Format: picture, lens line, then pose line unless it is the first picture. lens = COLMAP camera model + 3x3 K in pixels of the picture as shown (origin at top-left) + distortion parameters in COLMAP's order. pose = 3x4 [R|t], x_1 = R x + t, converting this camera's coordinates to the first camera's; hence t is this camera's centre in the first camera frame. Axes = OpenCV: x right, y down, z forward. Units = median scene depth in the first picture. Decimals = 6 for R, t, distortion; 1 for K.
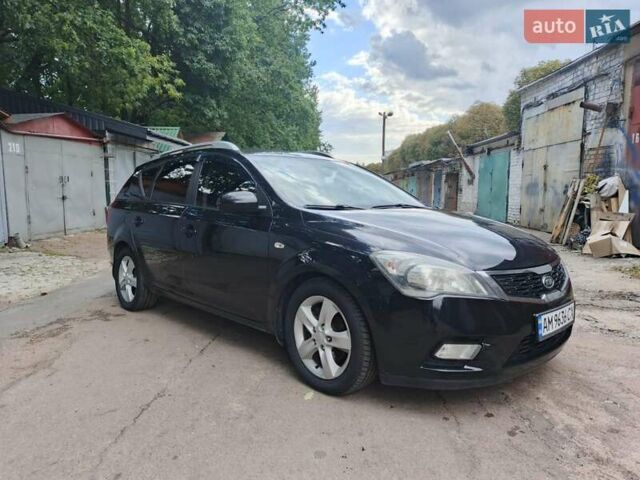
lens RADIAL K [[454.1, 0, 320.9], [0, 454.1, 240.7], [0, 0, 1]] dist [0.014386, -0.016998]
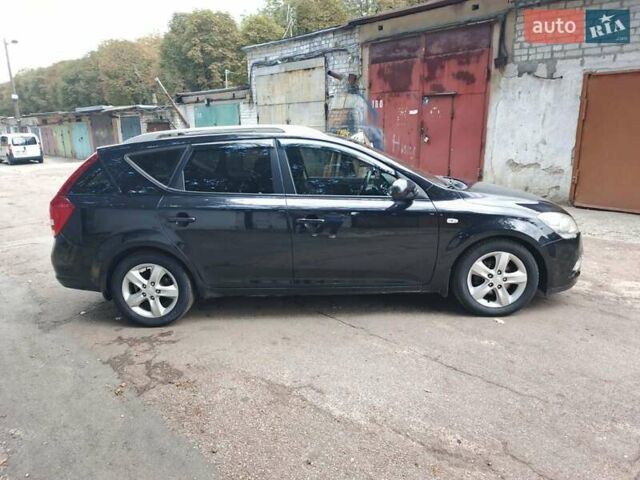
lens RADIAL K [[454.1, 0, 320.6], [0, 454.1, 240.9], [0, 0, 1]] dist [0.014386, -0.016998]
pose [[0.709715, -0.182660, 0.680396, -0.356845], [0.095092, 0.981802, 0.164385, -0.051887], [-0.698041, -0.051966, 0.714170, 0.099169]]
